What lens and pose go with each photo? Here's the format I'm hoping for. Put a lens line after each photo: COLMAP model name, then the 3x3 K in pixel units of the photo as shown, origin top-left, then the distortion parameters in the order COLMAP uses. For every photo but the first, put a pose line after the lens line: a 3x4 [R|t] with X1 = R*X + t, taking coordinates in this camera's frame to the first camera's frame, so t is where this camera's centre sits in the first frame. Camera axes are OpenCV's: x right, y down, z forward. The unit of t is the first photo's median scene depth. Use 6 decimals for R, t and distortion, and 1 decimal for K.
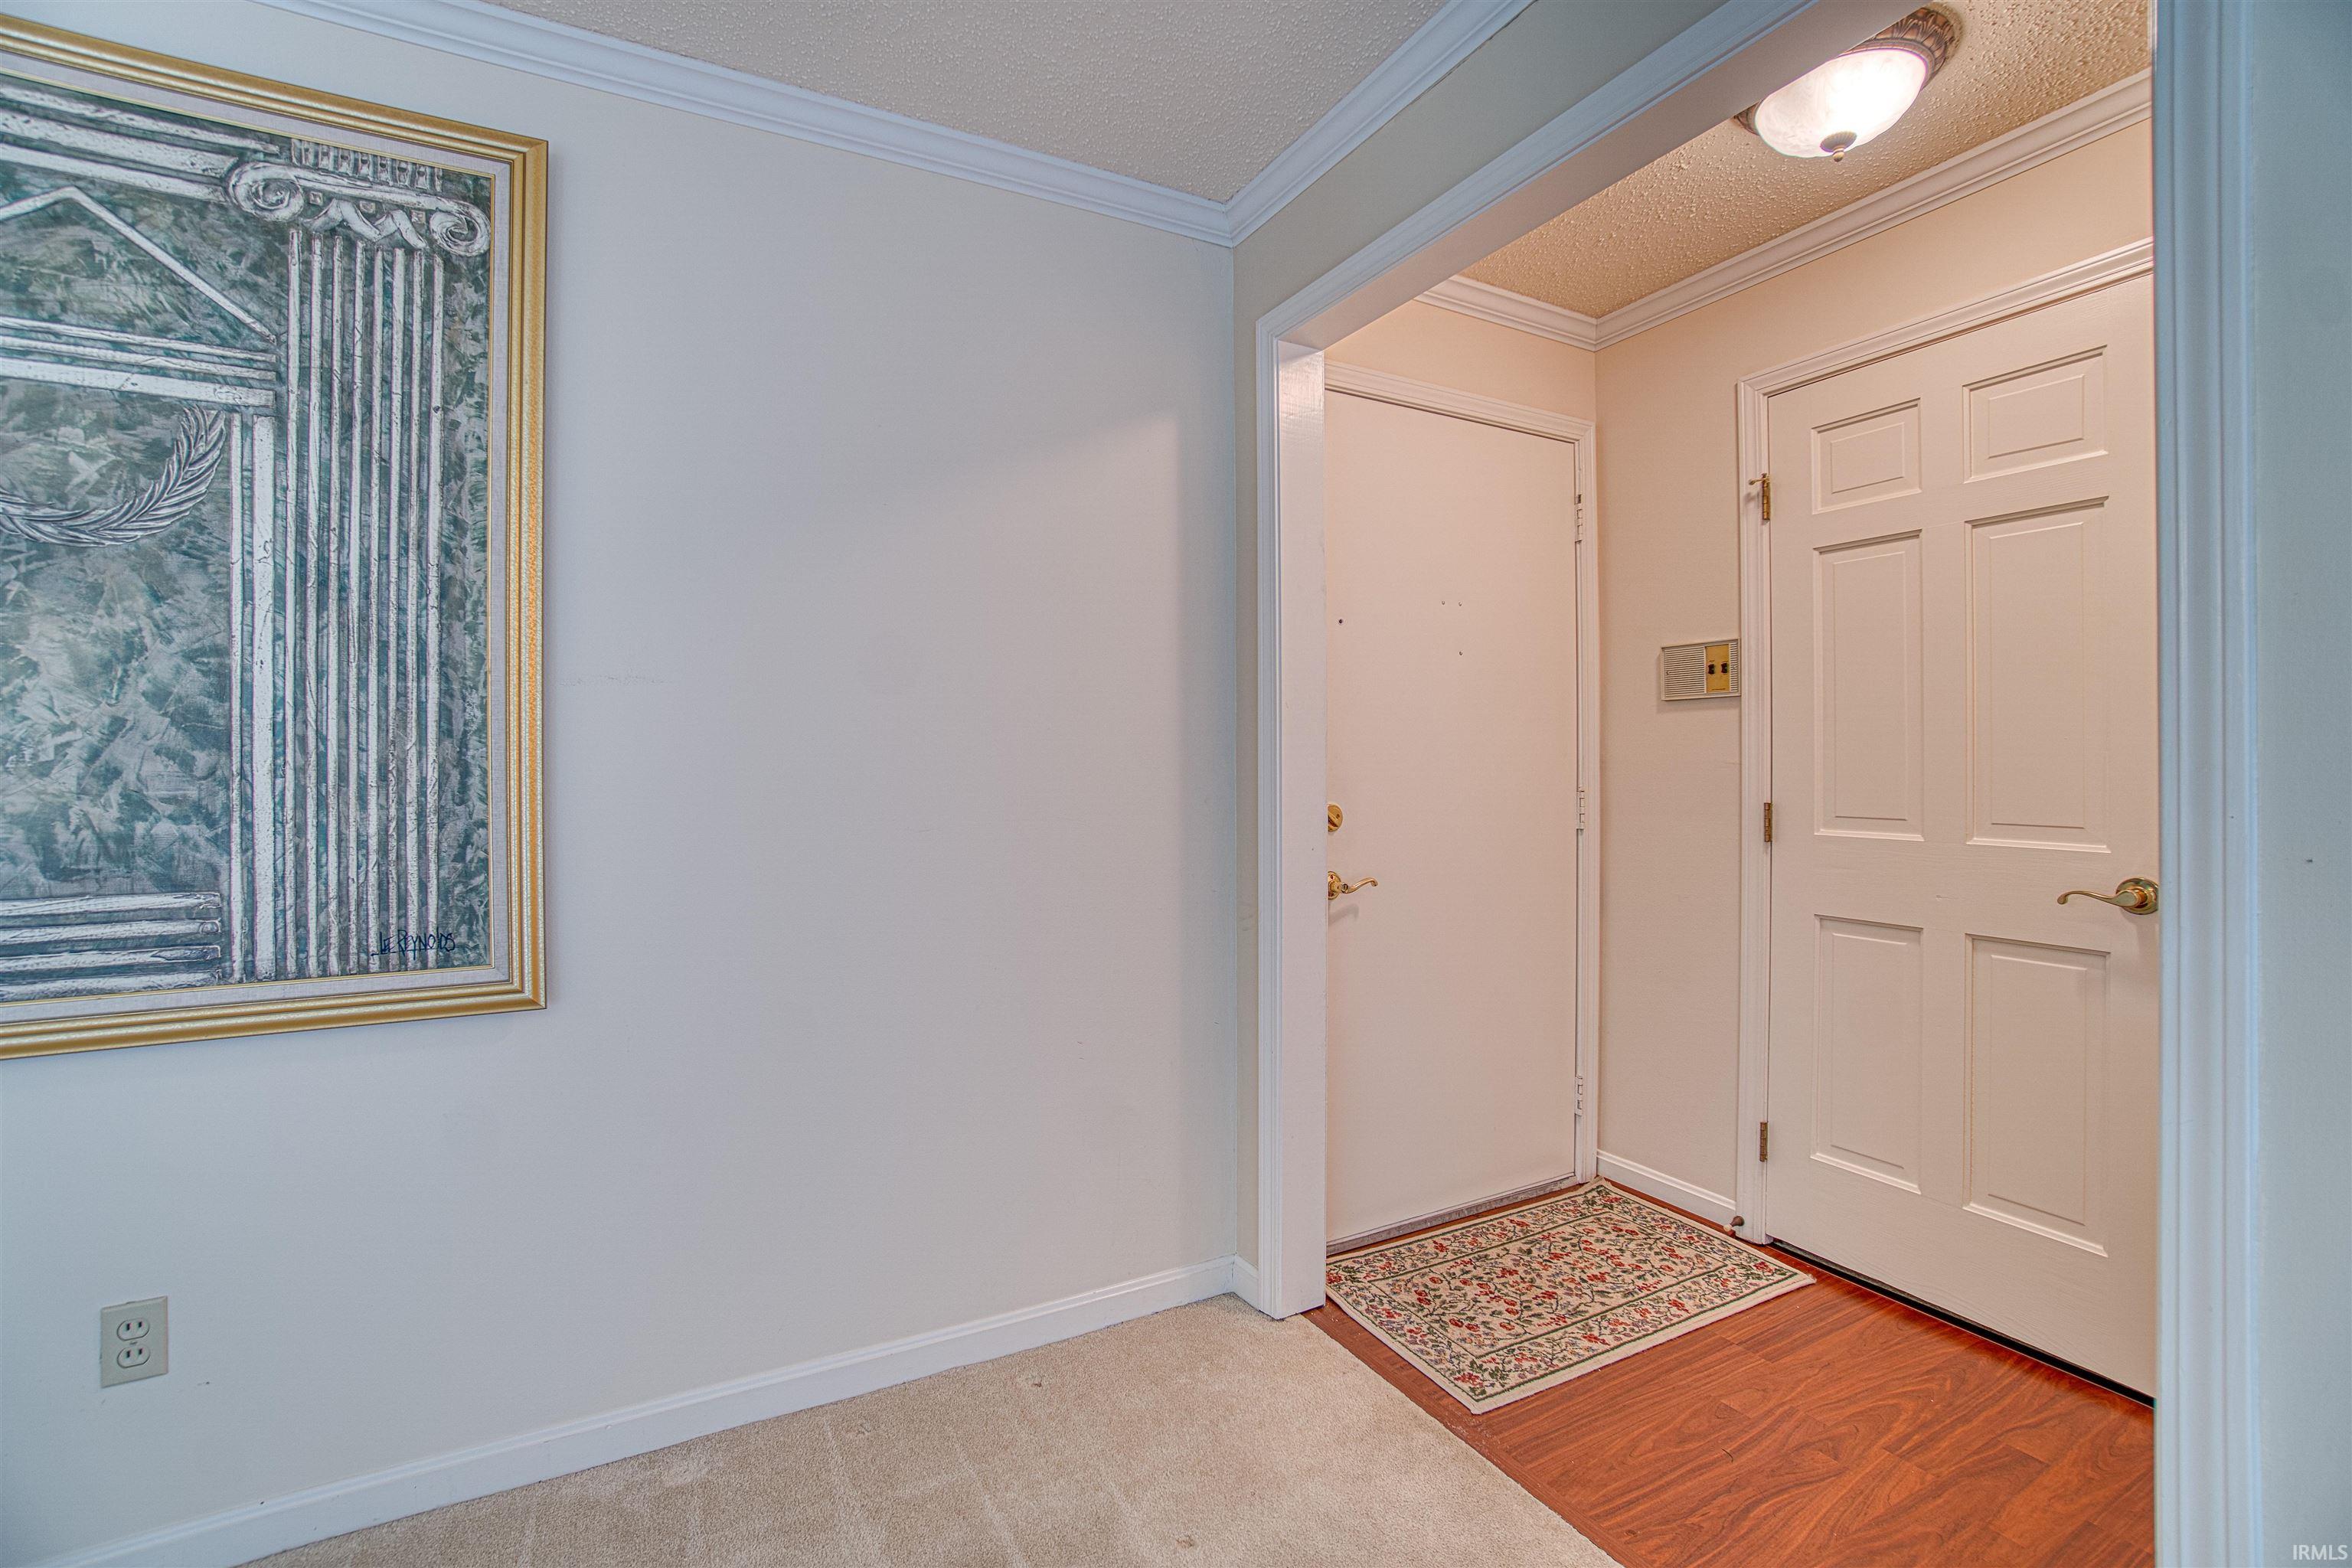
lens RADIAL K [[1030.2, 0, 1174.3], [0, 1030.2, 766.1], [0, 0, 1]] dist [-0.060327, 0.020974]
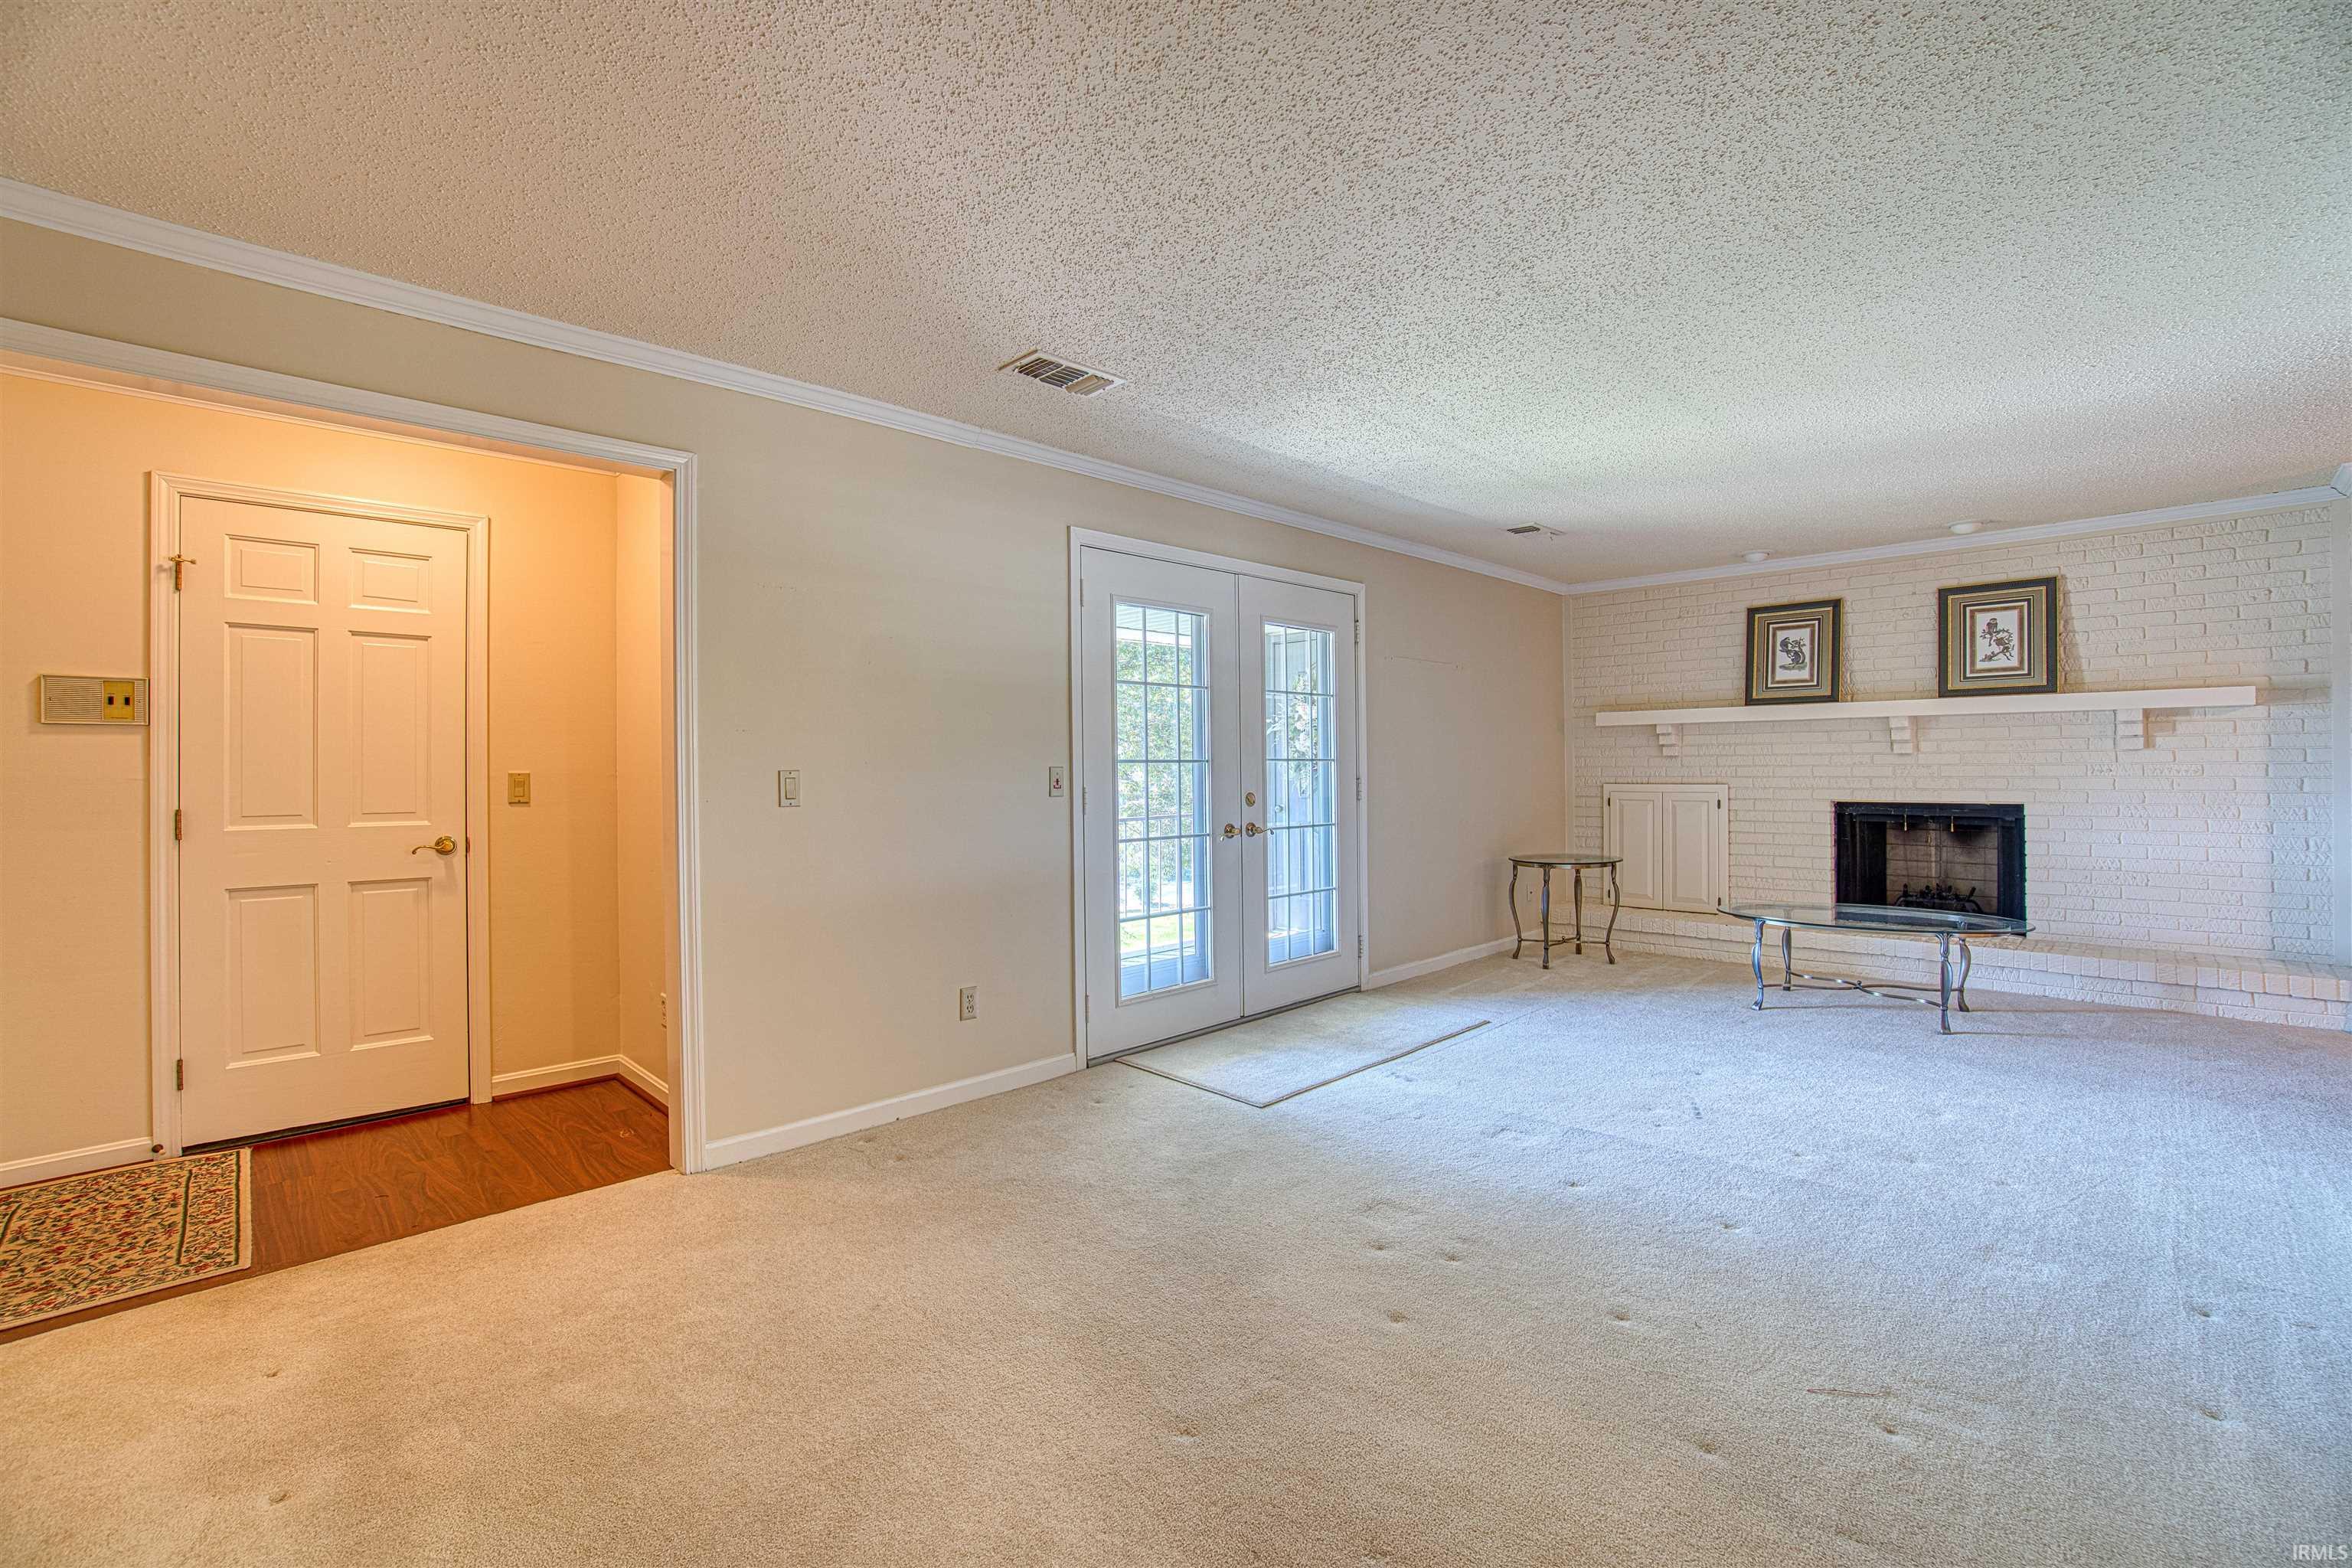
lens RADIAL K [[1030.2, 0, 1168.8], [0, 1030.2, 763.0], [0, 0, 1]] dist [-0.060327, 0.020974]
pose [[-0.285042, 0.008714, 0.958475, -1.026270], [0.009063, 0.999938, -0.006395, -0.003966], [-0.958472, 0.006864, -0.285103, 0.154783]]
